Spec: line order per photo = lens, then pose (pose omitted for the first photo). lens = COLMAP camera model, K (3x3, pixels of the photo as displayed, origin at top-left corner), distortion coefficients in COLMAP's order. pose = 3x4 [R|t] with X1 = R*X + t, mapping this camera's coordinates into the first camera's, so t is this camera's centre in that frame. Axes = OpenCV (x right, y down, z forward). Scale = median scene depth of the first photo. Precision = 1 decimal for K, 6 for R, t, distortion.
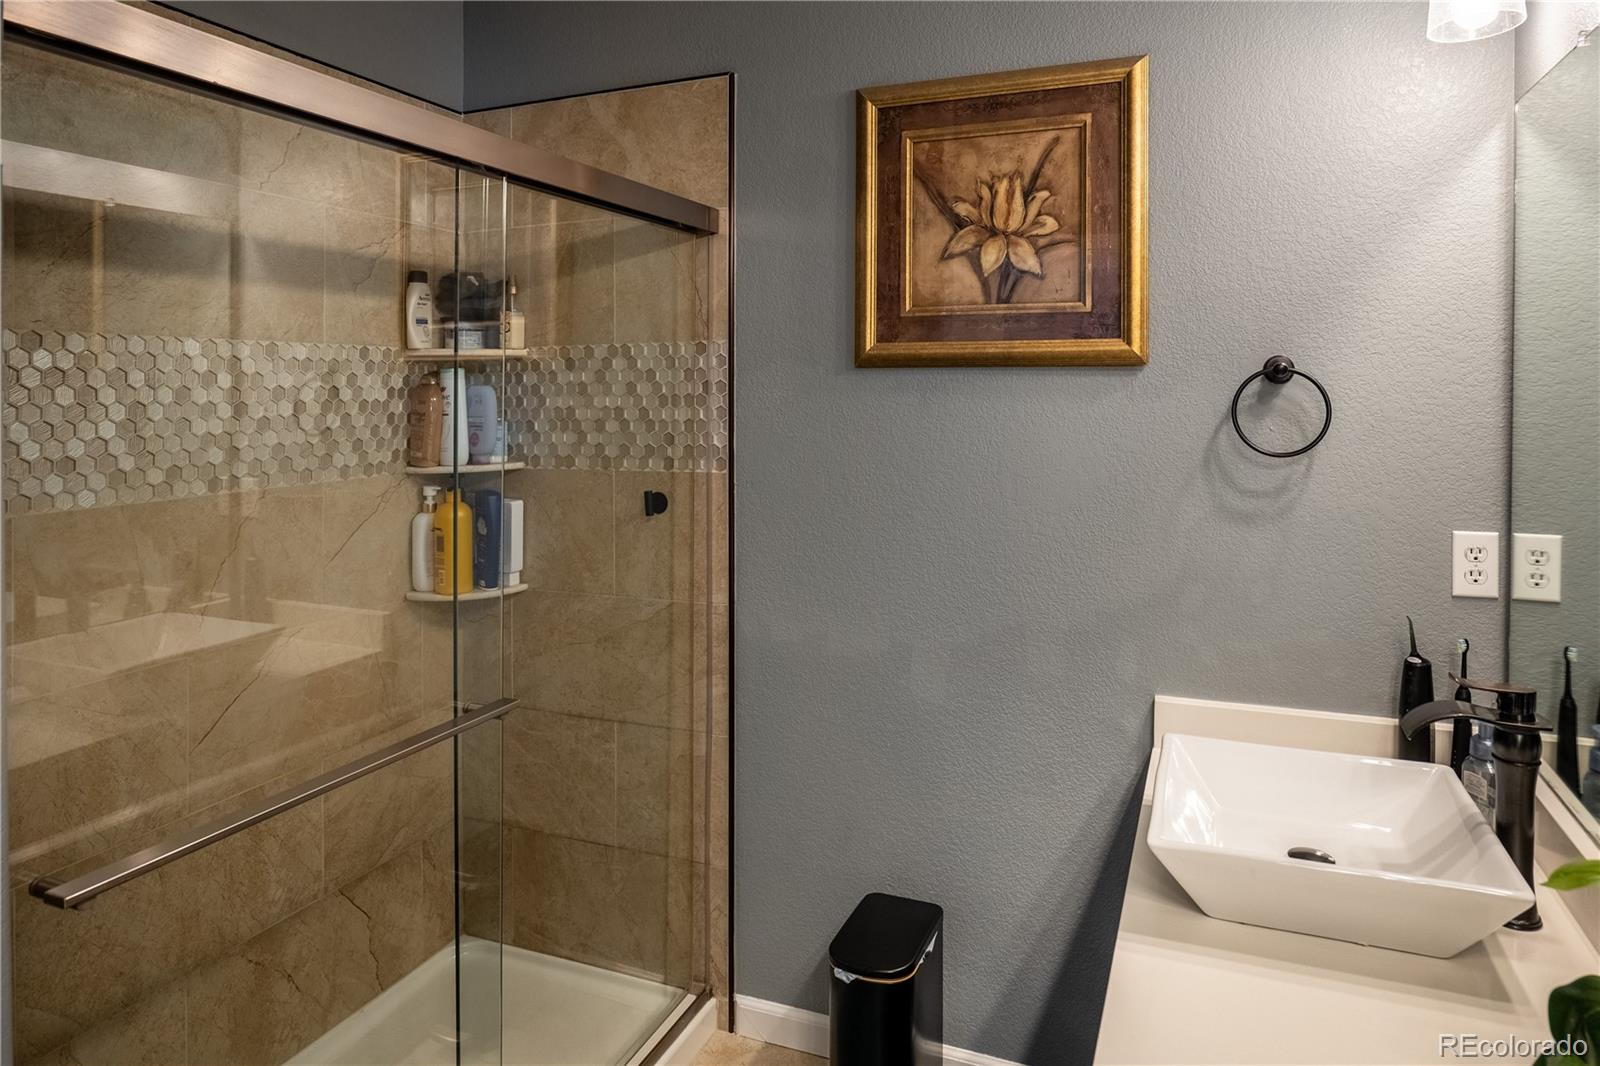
lens RADIAL K [[943.9, 0, 804.7], [0, 943.9, 422.9], [0, 0, 1]] dist [-0.017127, 0.001009]
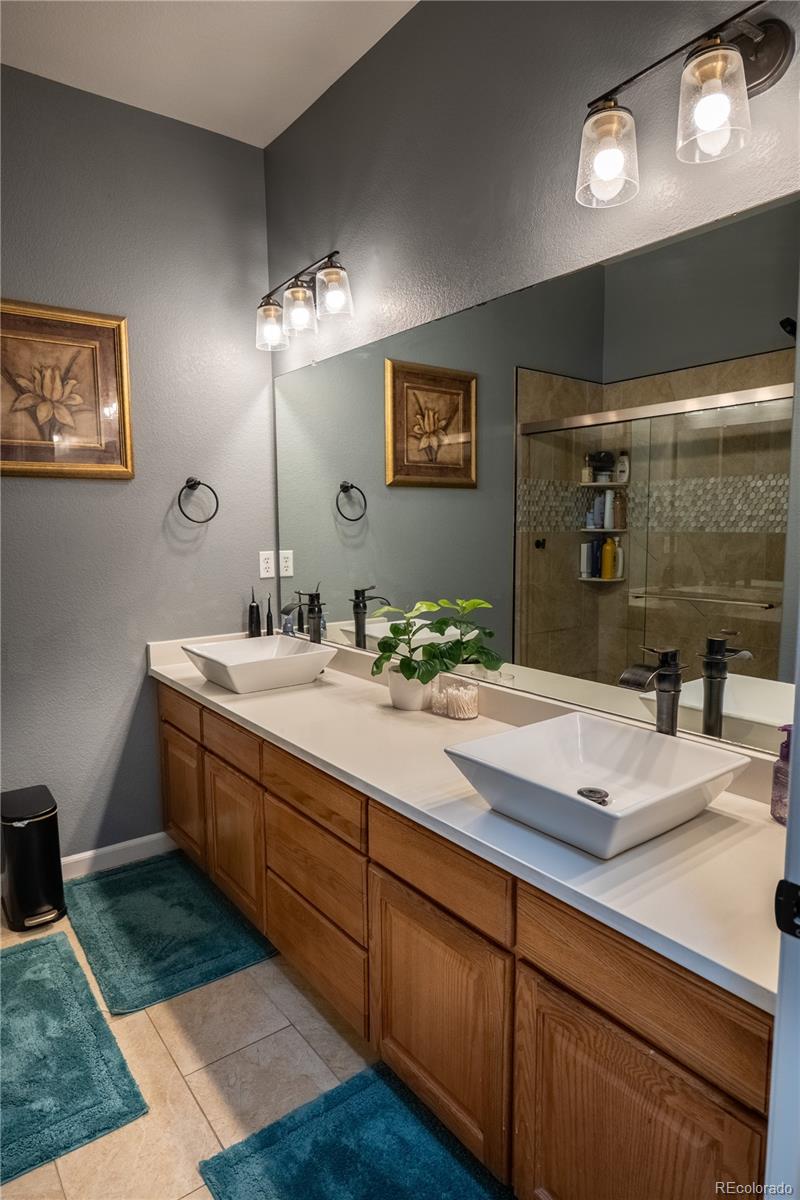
lens RADIAL K [[707.9, 0, 400.6], [0, 707.9, 598.4], [0, 0, 1]] dist [-0.017127, 0.001009]
pose [[0.545427, -0.110230, 0.830878, -0.570467], [0.018599, 0.992662, 0.119484, 0.019540], [-0.837952, -0.049716, 0.543475, -0.277997]]
